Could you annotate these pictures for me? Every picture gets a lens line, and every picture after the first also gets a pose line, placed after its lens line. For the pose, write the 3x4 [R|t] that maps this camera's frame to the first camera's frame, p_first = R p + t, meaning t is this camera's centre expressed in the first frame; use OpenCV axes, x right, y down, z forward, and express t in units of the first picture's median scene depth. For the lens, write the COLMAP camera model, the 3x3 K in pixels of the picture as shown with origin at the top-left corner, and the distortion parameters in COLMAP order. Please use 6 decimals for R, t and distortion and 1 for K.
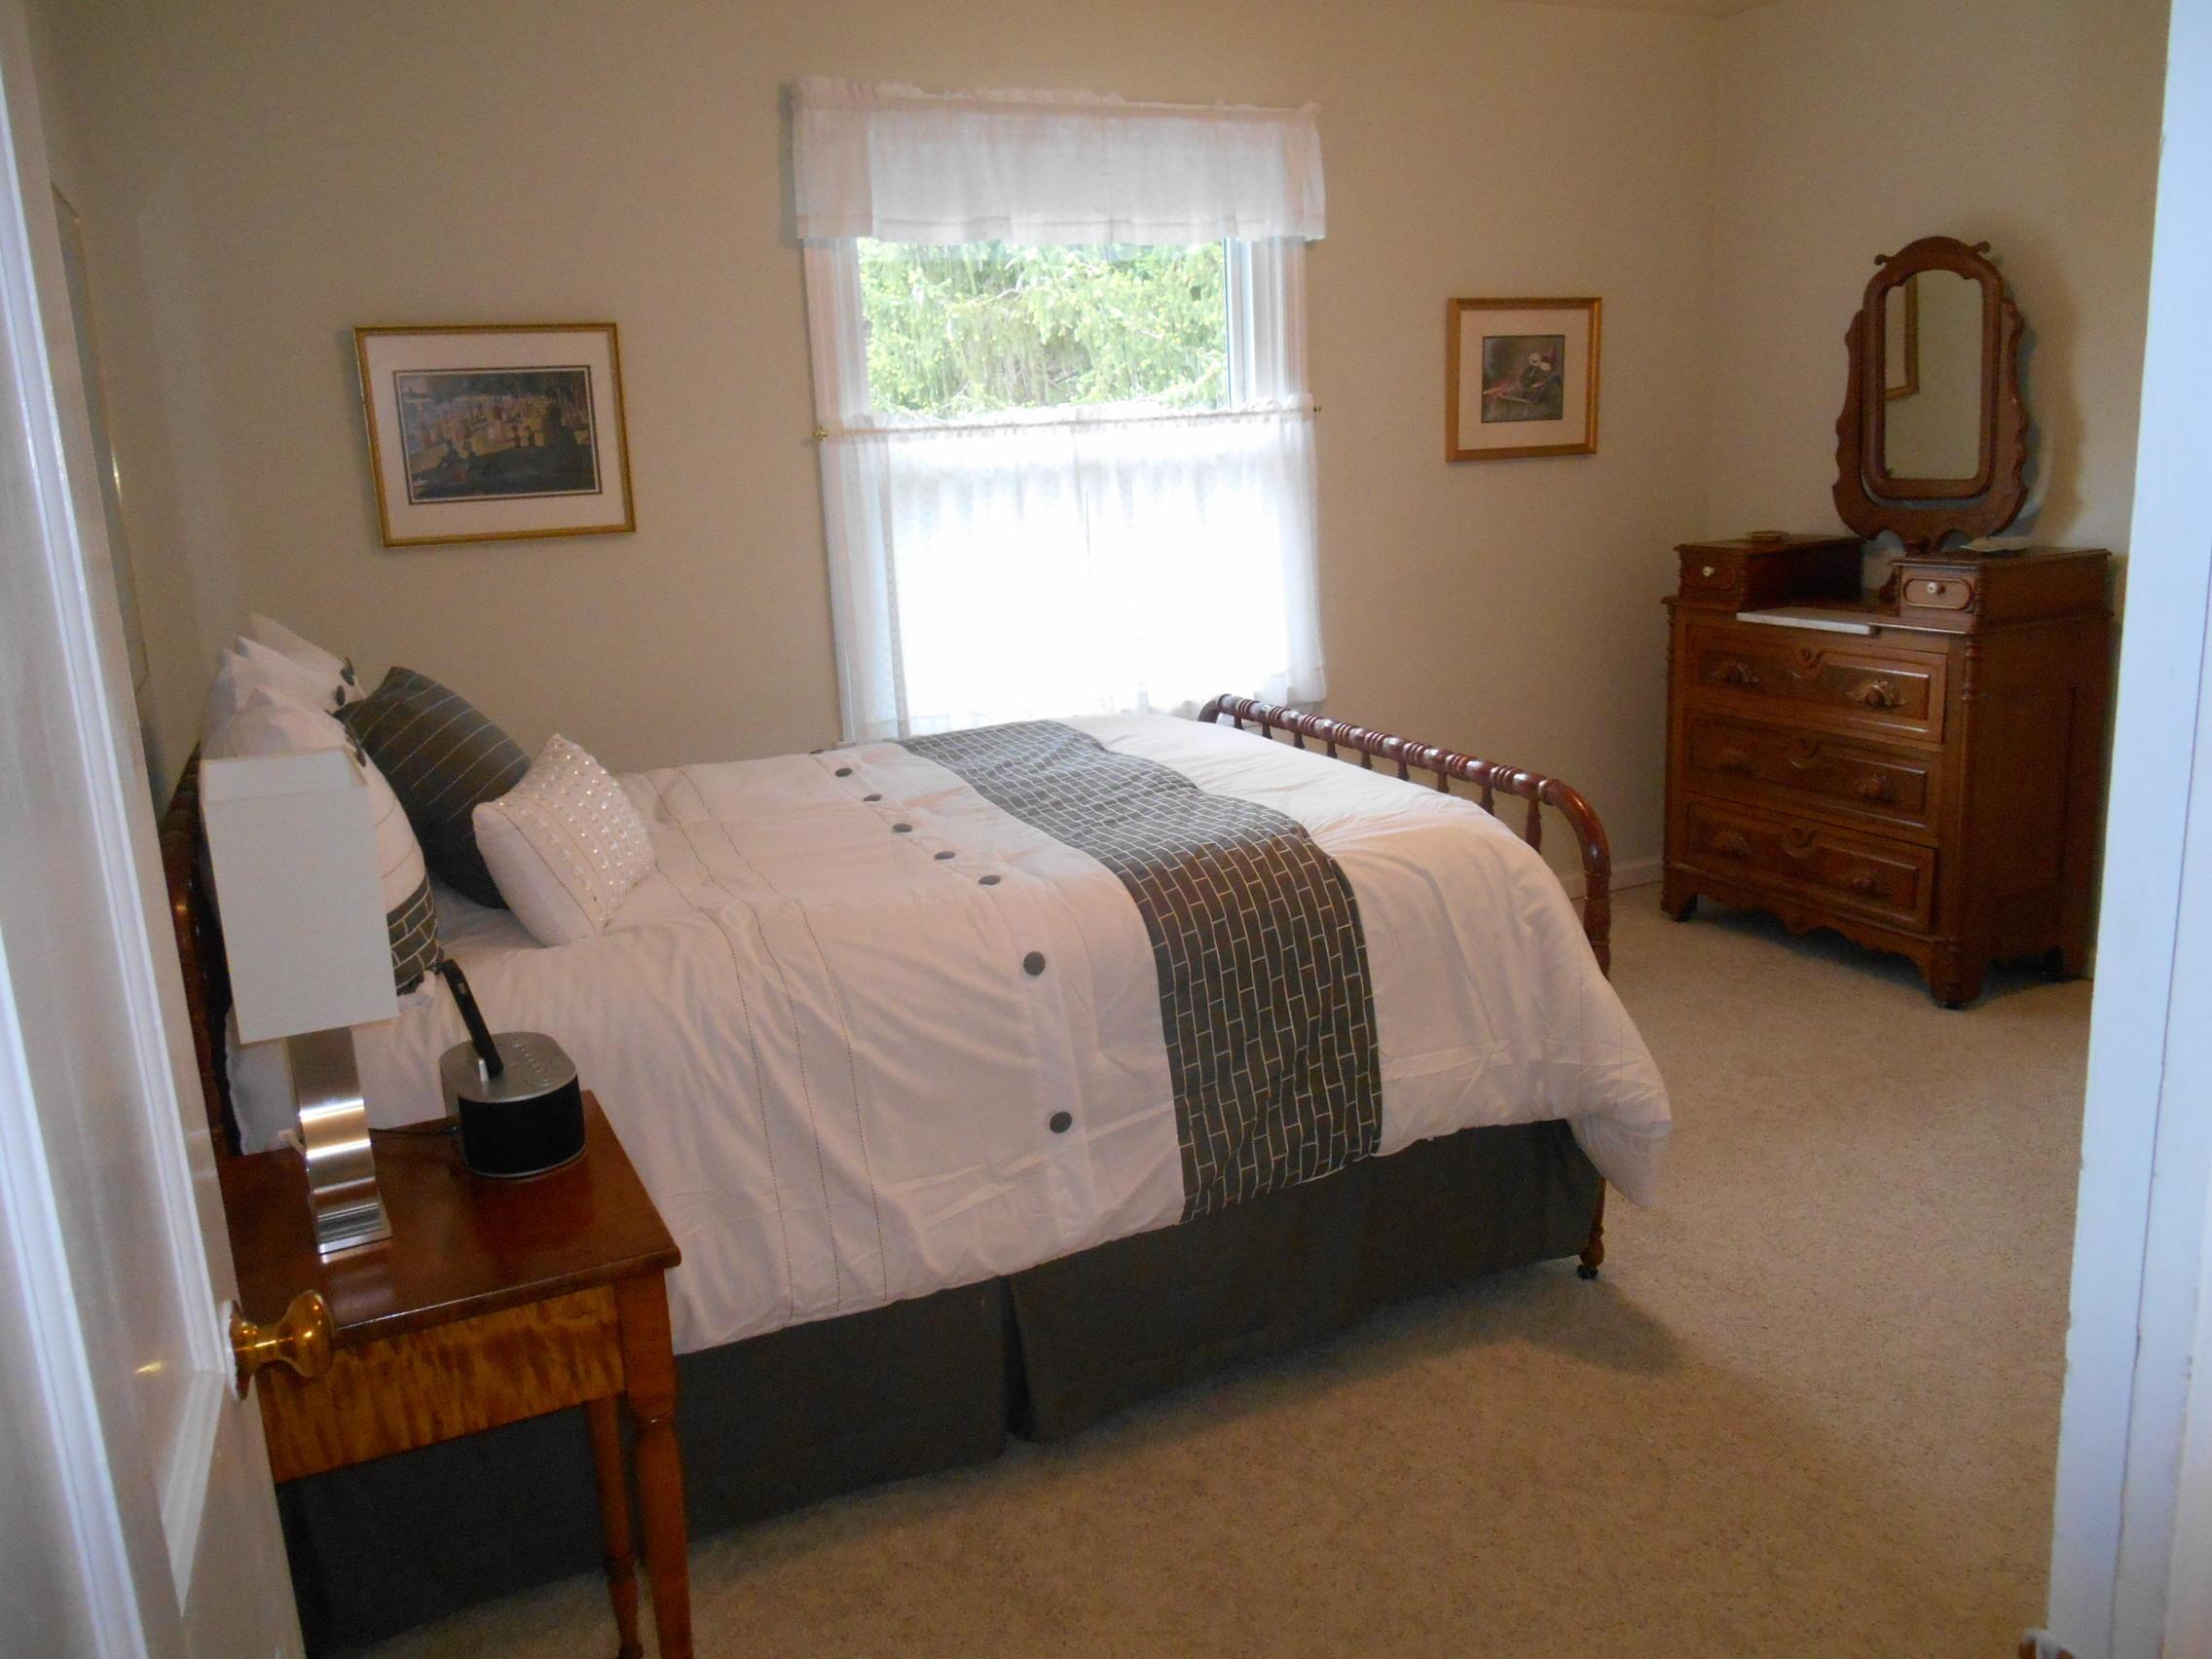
lens RADIAL K [[1732.7, 0, 1089.1], [0, 1732.7, 823.6], [0, 0, 1]] dist [-0.015484, 0.007641]
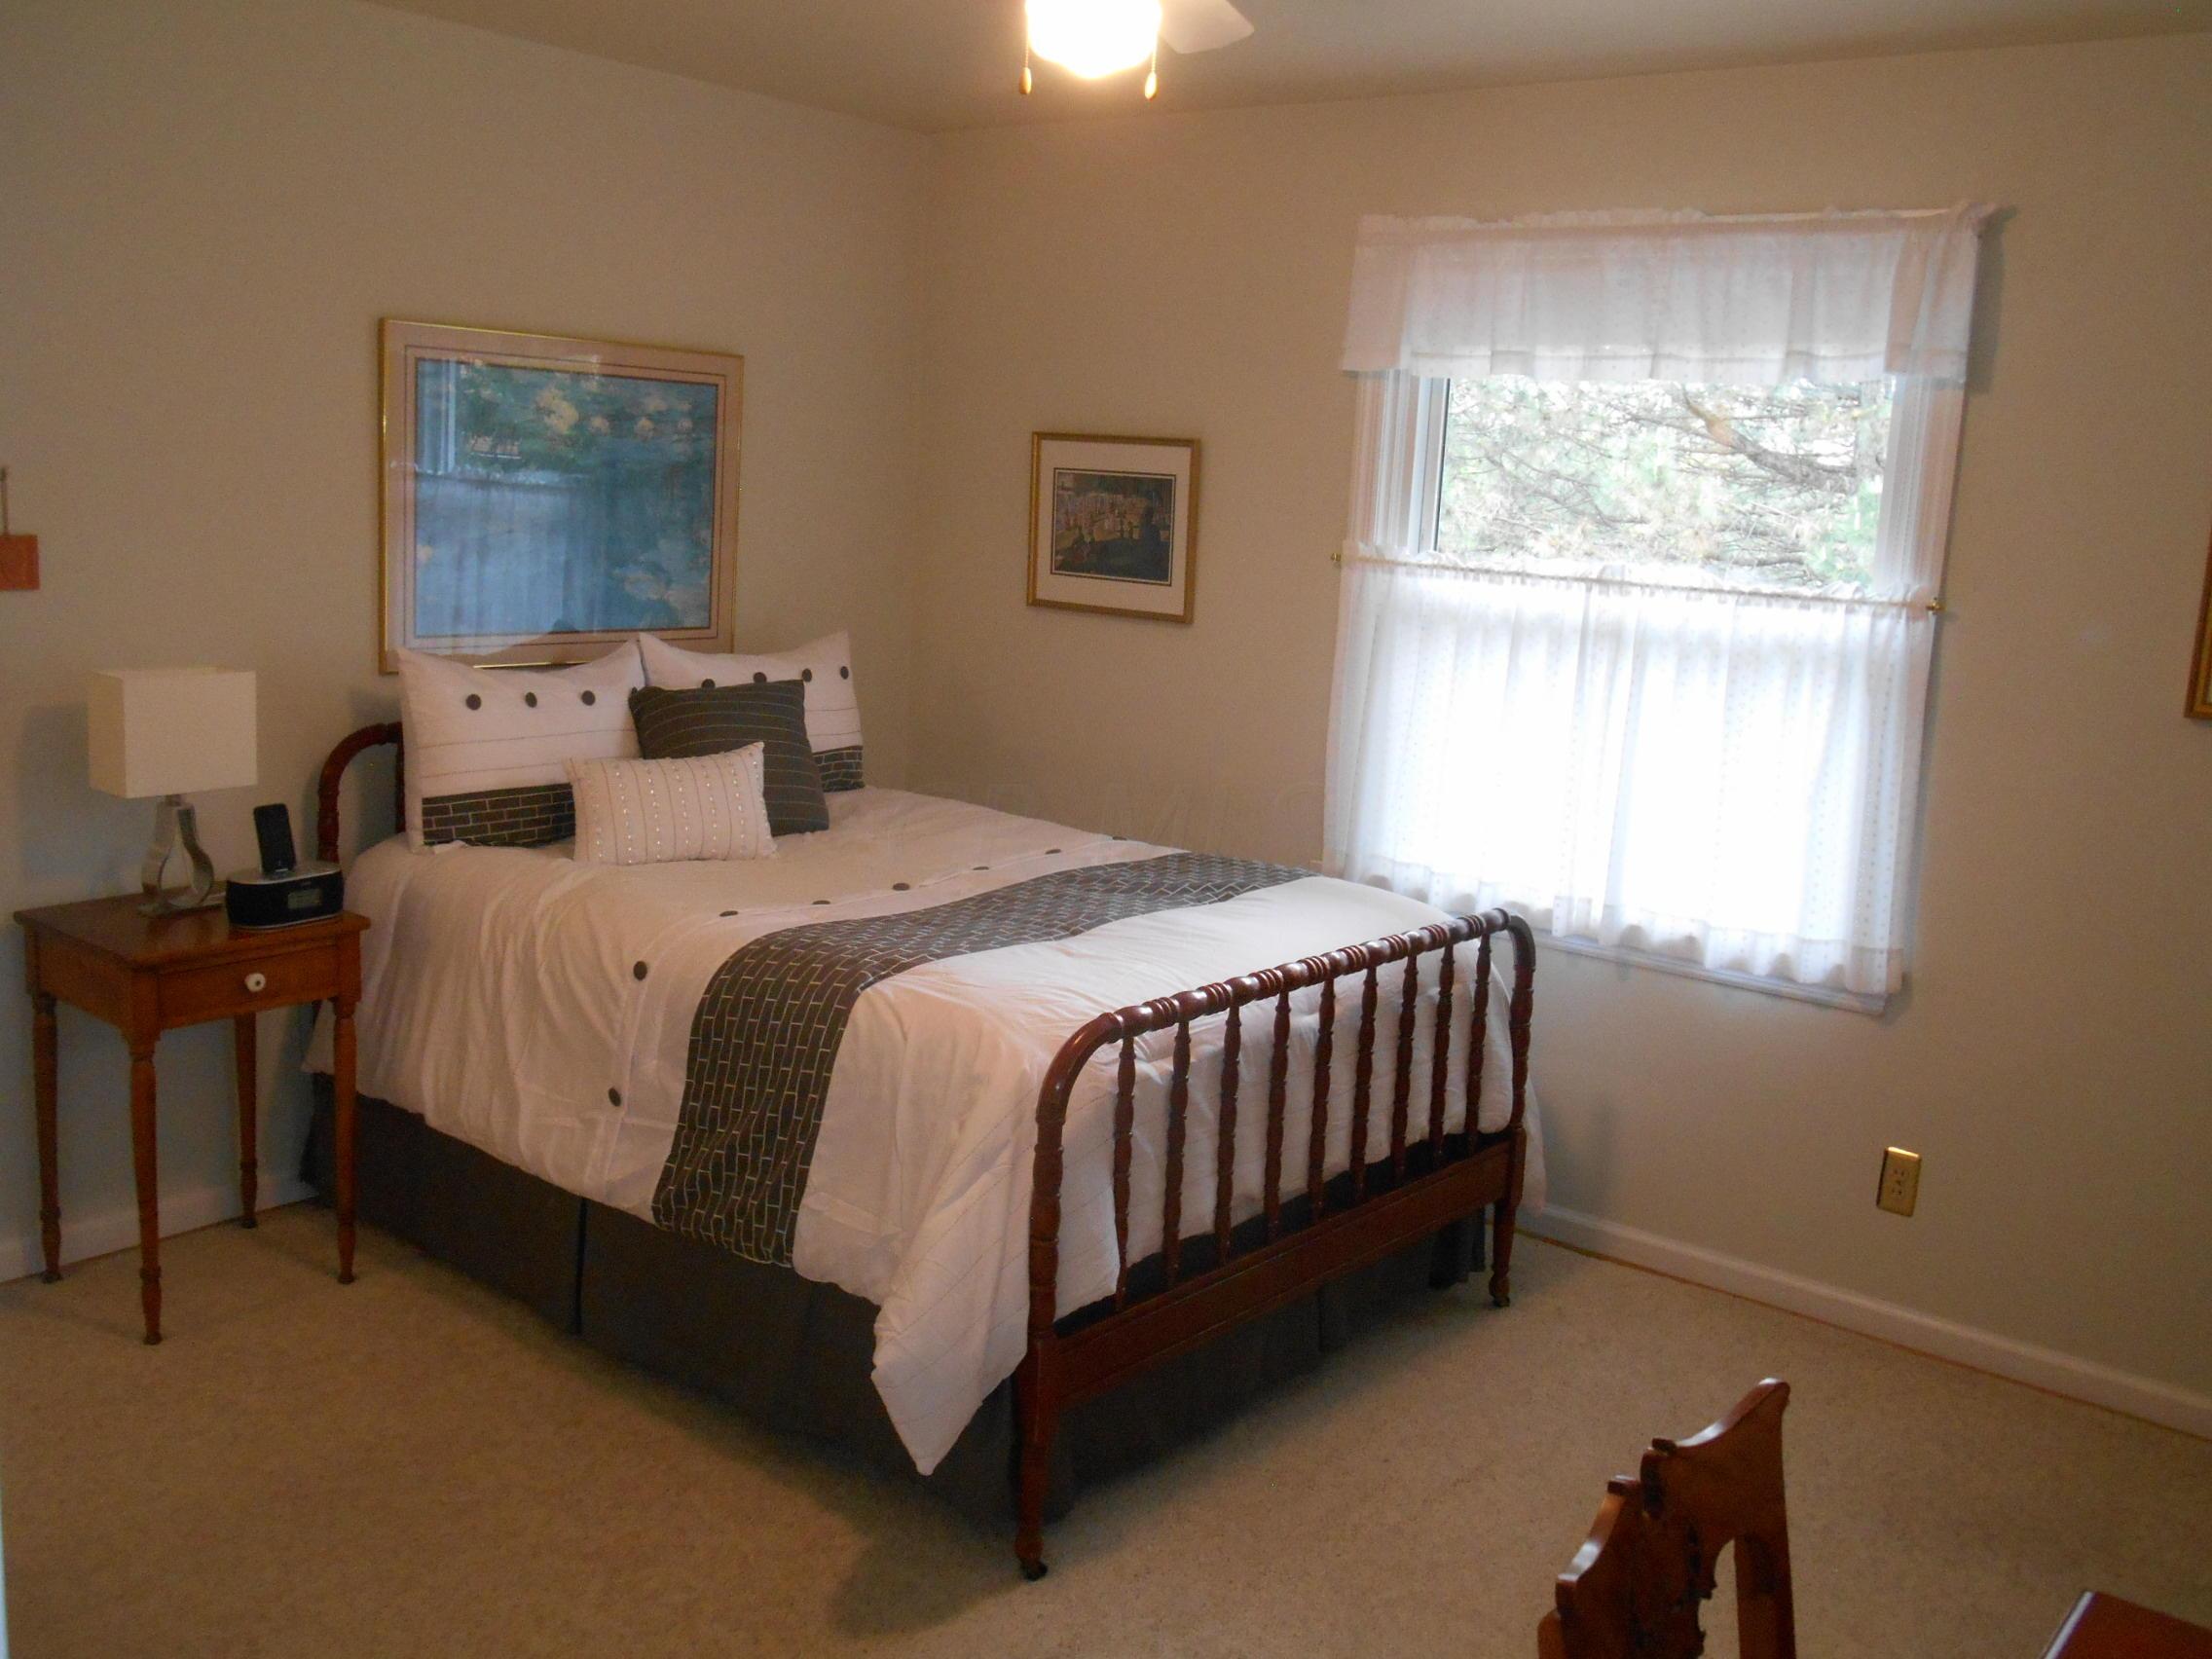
lens RADIAL K [[1970.2, 0, 1102.7], [0, 1970.2, 812.2], [0, 0, 1]] dist [-0.023997, 0.003787]
pose [[0.427321, 0.223792, -0.875965, 0.853687], [-0.275873, 0.954949, 0.109392, -0.177083], [0.860983, 0.194909, 0.469808, 0.383054]]
